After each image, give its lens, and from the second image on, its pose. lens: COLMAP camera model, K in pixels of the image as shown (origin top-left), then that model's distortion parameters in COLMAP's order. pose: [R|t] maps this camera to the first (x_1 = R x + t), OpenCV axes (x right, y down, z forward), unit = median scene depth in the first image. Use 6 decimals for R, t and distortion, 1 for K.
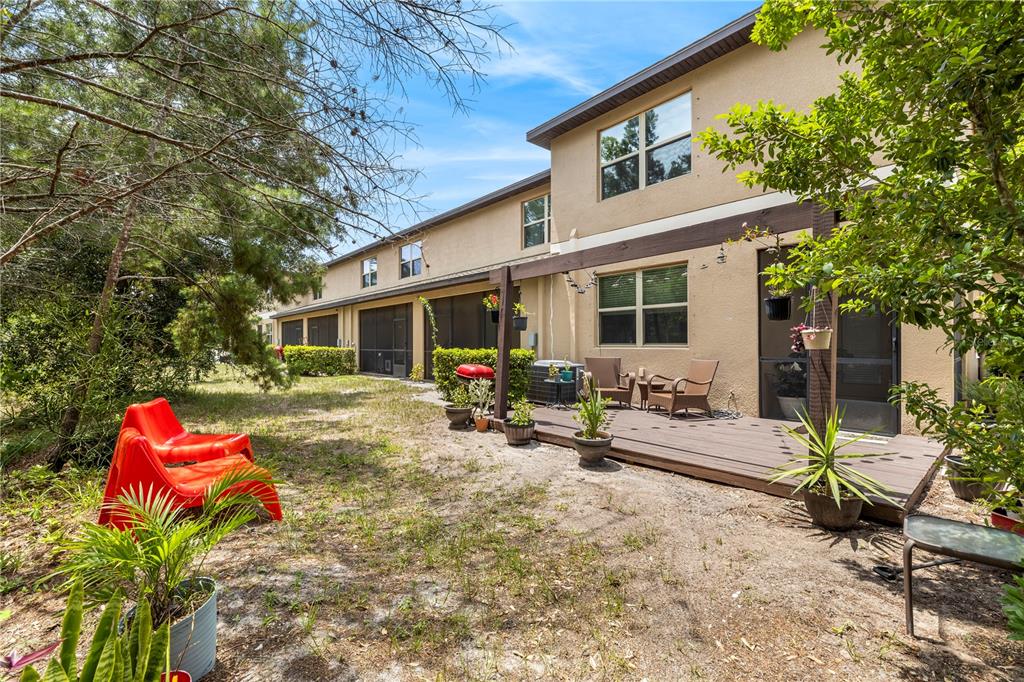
lens RADIAL K [[432.7, 0, 511.8], [0, 432.7, 342.7], [0, 0, 1]] dist [-0.001626, 0.000606]
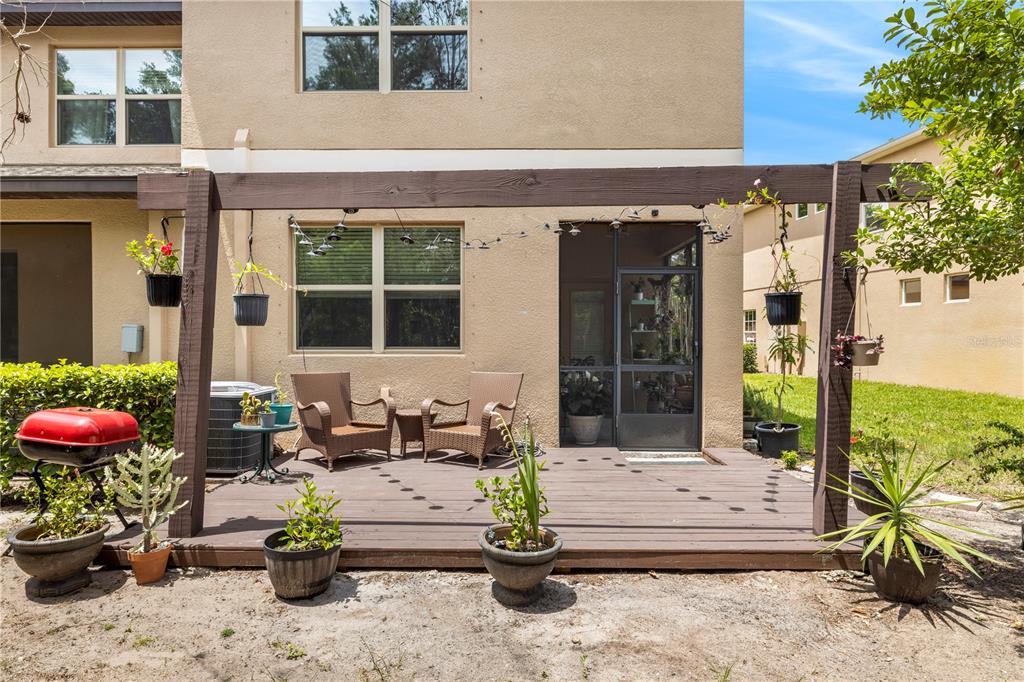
lens RADIAL K [[587.2, 0, 512.1], [0, 587.2, 338.2], [0, 0, 1]] dist [0.005477, -0.001641]
pose [[0.669203, 0.000500, 0.743079, -0.232987], [-0.003130, 0.999993, 0.002146, -0.016250], [-0.743073, -0.003762, 0.669200, 0.380497]]
